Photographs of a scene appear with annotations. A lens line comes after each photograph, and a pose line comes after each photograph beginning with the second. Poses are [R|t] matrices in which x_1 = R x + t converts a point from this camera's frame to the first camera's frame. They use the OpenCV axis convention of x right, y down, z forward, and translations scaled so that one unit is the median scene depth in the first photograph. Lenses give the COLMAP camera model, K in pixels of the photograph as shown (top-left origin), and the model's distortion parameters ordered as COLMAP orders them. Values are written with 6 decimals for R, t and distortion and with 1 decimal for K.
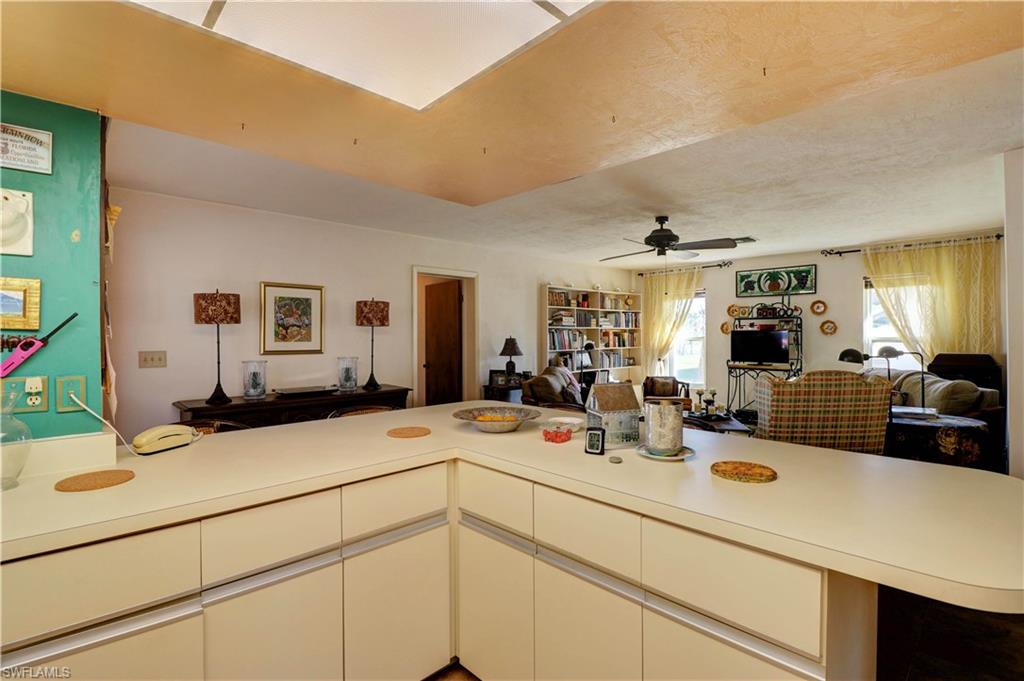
lens RADIAL K [[474.3, 0, 506.7], [0, 474.3, 334.6], [0, 0, 1]] dist [-0.010563, -0.003012]
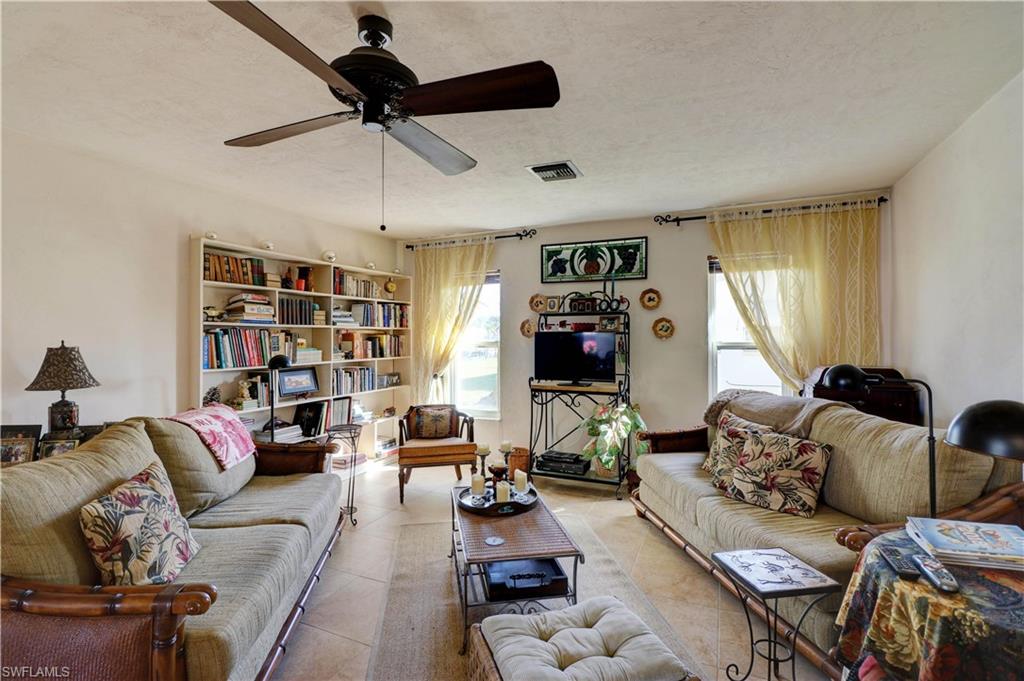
lens RADIAL K [[474.3, 0, 510.7], [0, 474.3, 338.2], [0, 0, 1]] dist [-0.010563, -0.003012]
pose [[0.919893, 0.000370, 0.392168, 0.198079], [-0.001347, 0.999997, 0.002215, -0.001701], [-0.392166, -0.002566, 0.919891, 0.435450]]
